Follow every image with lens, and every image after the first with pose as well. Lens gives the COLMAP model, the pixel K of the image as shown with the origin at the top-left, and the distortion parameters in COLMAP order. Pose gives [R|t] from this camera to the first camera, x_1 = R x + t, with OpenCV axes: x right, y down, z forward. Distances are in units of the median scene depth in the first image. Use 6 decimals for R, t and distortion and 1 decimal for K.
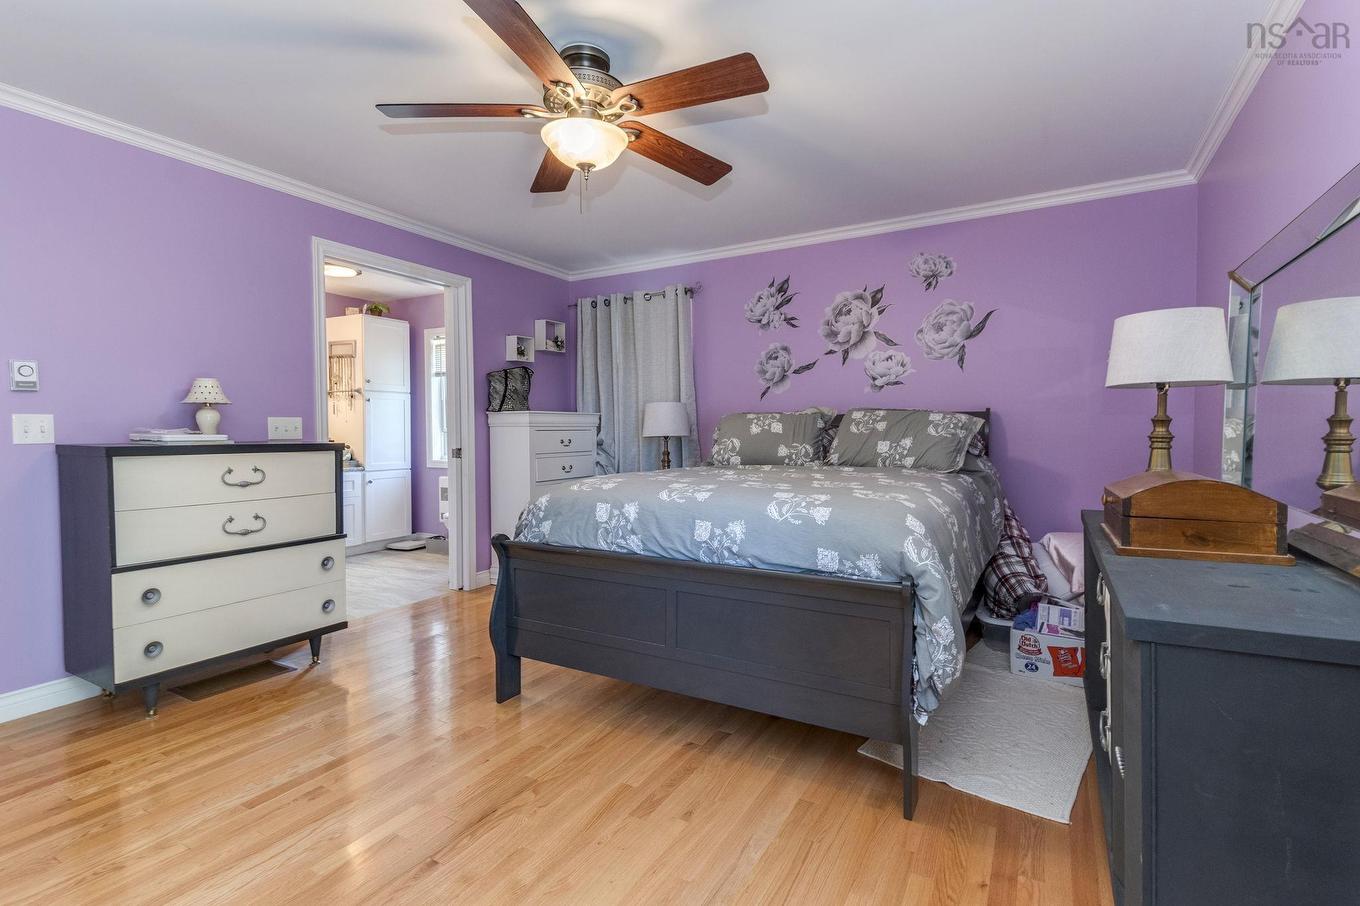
lens RADIAL K [[631.7, 0, 717.2], [0, 631.7, 454.8], [0, 0, 1]] dist [0.014544, -0.000124]
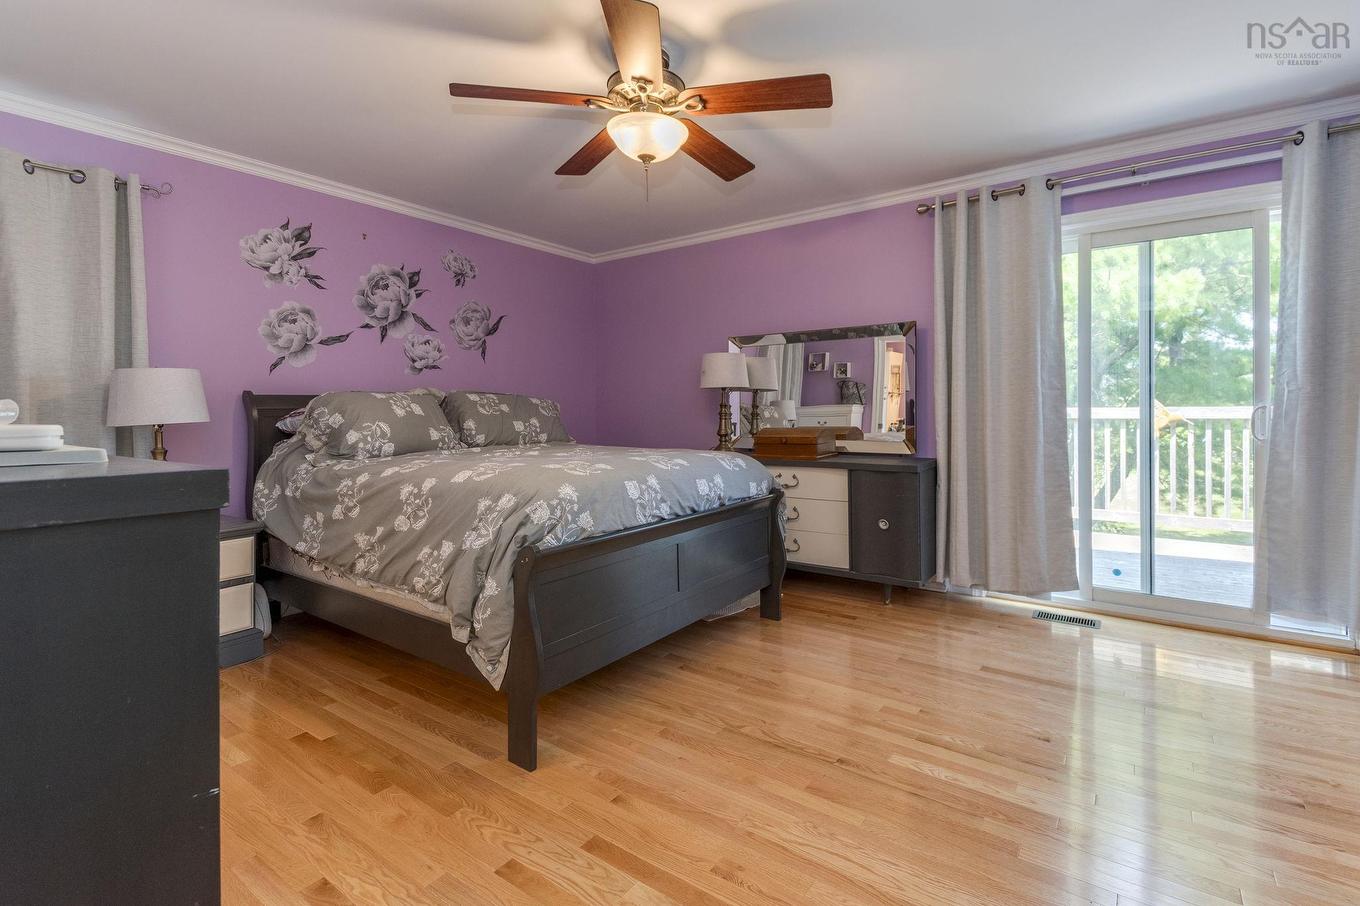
lens RADIAL K [[610.2, 0, 712.0], [0, 610.2, 422.0], [0, 0, 1]] dist [0.014451, -0.000751]
pose [[0.104666, -0.016454, 0.994371, -0.666498], [0.046973, 0.998829, 0.011583, -0.013741], [-0.993397, 0.045496, 0.105317, 0.444171]]
